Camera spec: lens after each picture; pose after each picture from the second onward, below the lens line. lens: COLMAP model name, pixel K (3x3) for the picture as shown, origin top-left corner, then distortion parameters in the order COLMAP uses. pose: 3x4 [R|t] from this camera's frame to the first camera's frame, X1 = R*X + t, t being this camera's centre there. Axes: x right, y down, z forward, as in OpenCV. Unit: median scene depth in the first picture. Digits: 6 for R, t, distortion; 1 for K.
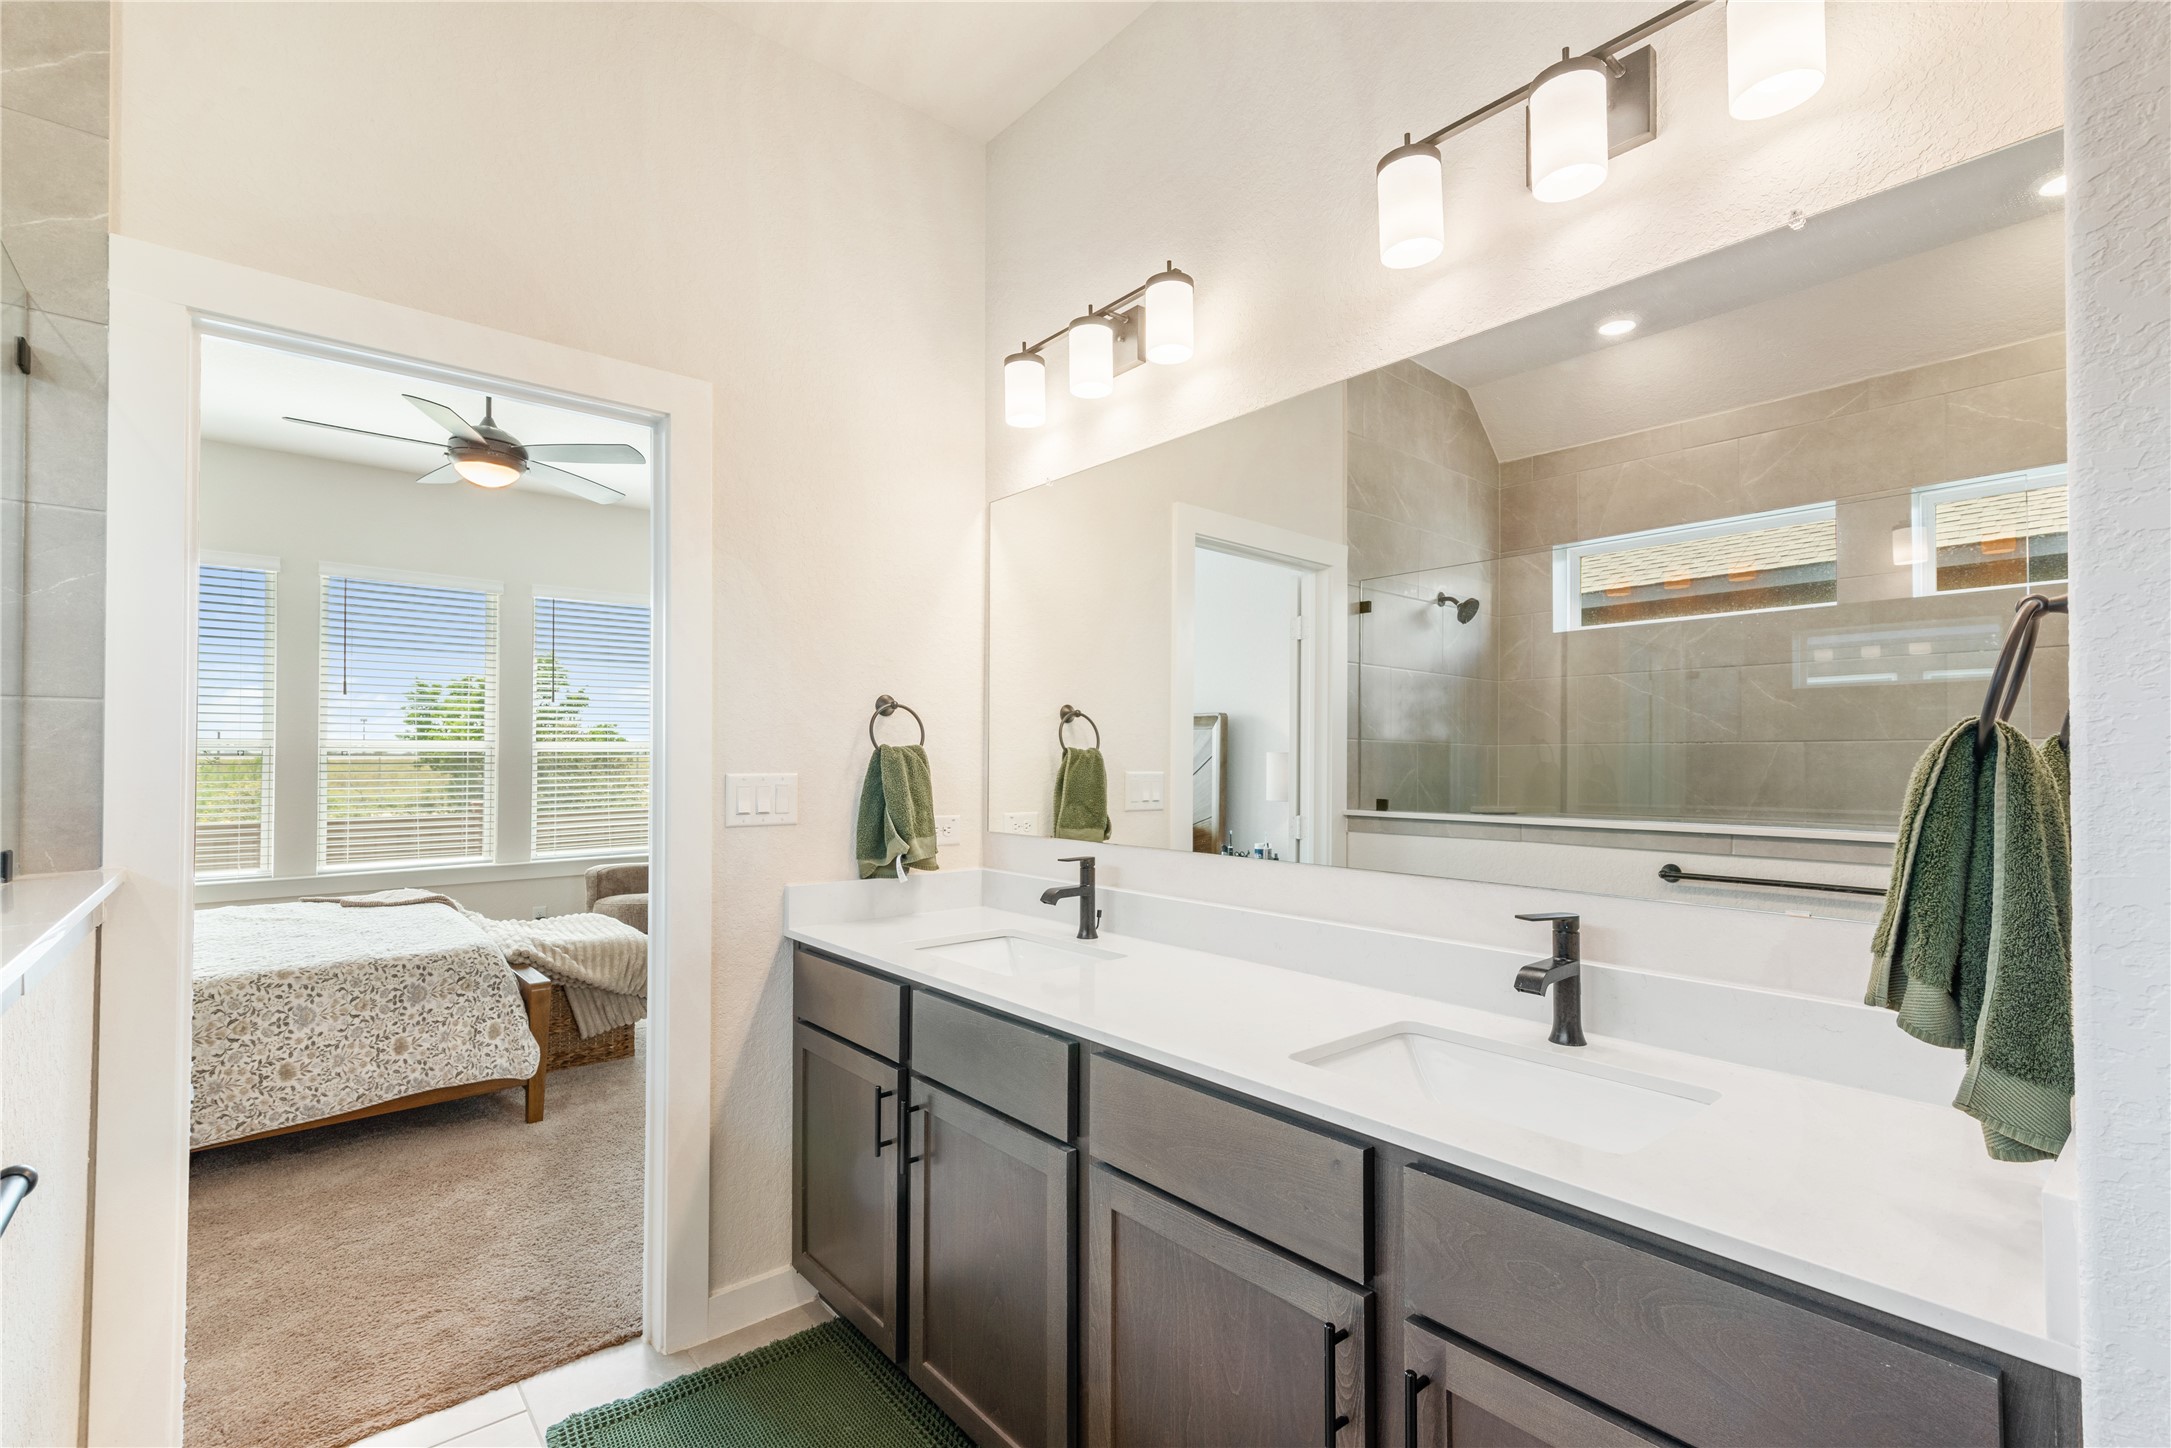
lens RADIAL K [[975.2, 0, 1092.6], [0, 975.2, 737.1], [0, 0, 1]] dist [0.009765, -0.000123]
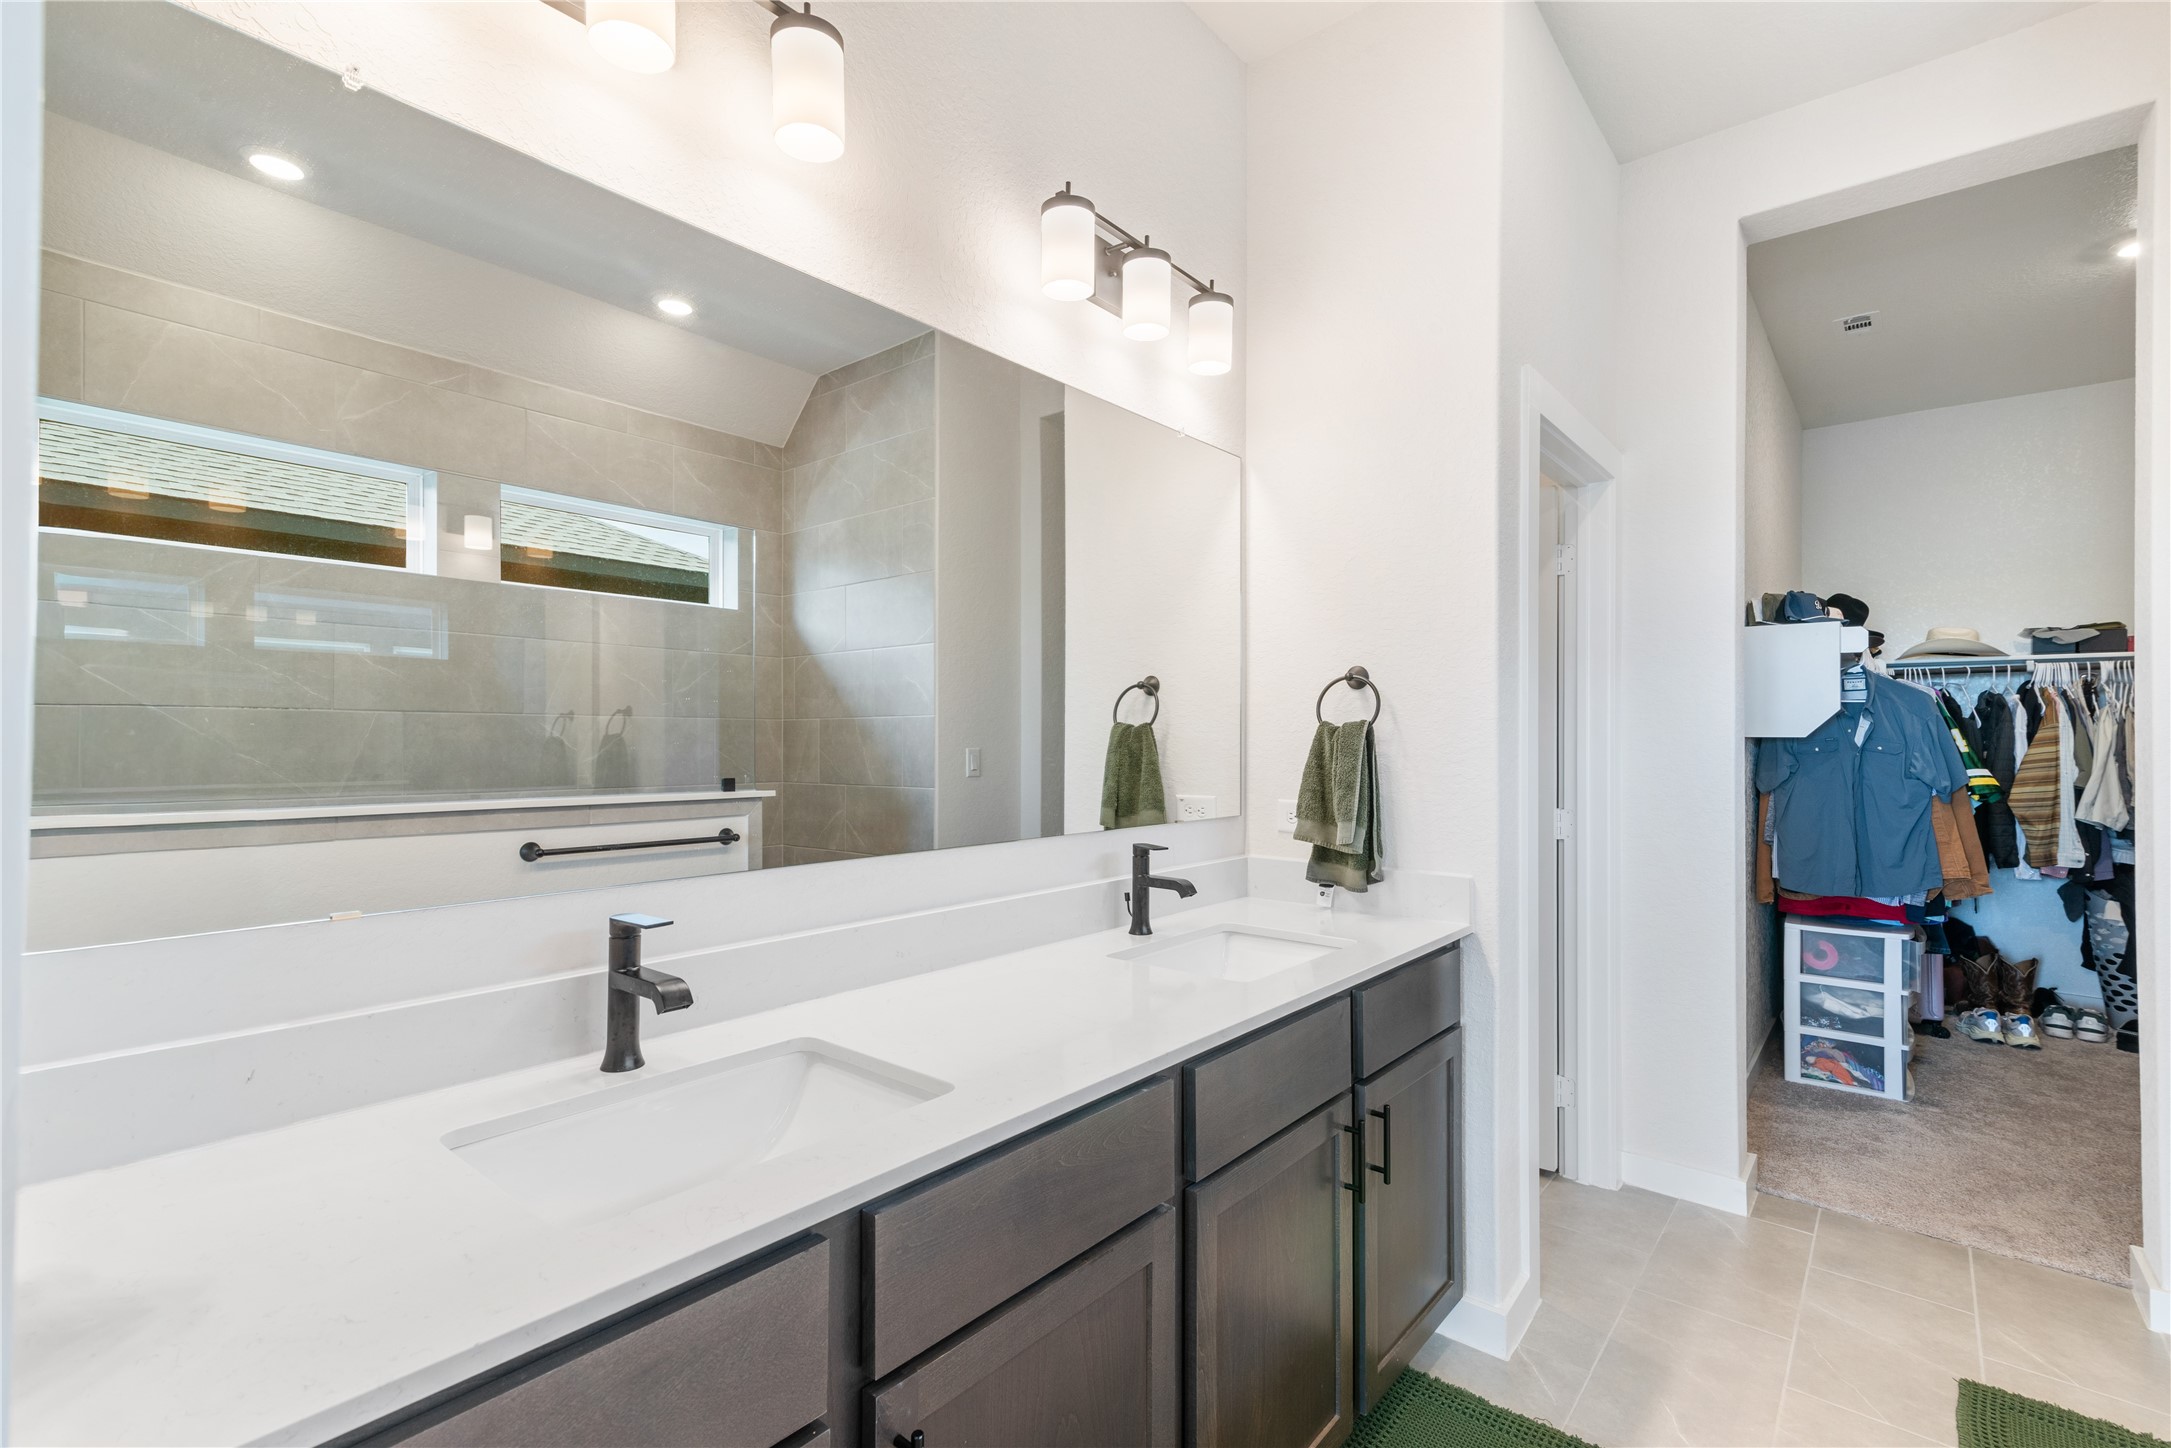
lens RADIAL K [[975.2, 0, 1099.7], [0, 975.2, 732.7], [0, 0, 1]] dist [0.009765, -0.000123]
pose [[-0.155392, -0.003388, 0.987847, -0.224773], [-0.026827, 0.999640, -0.000792, 0.005613], [-0.987488, -0.026624, -0.155427, 0.322341]]
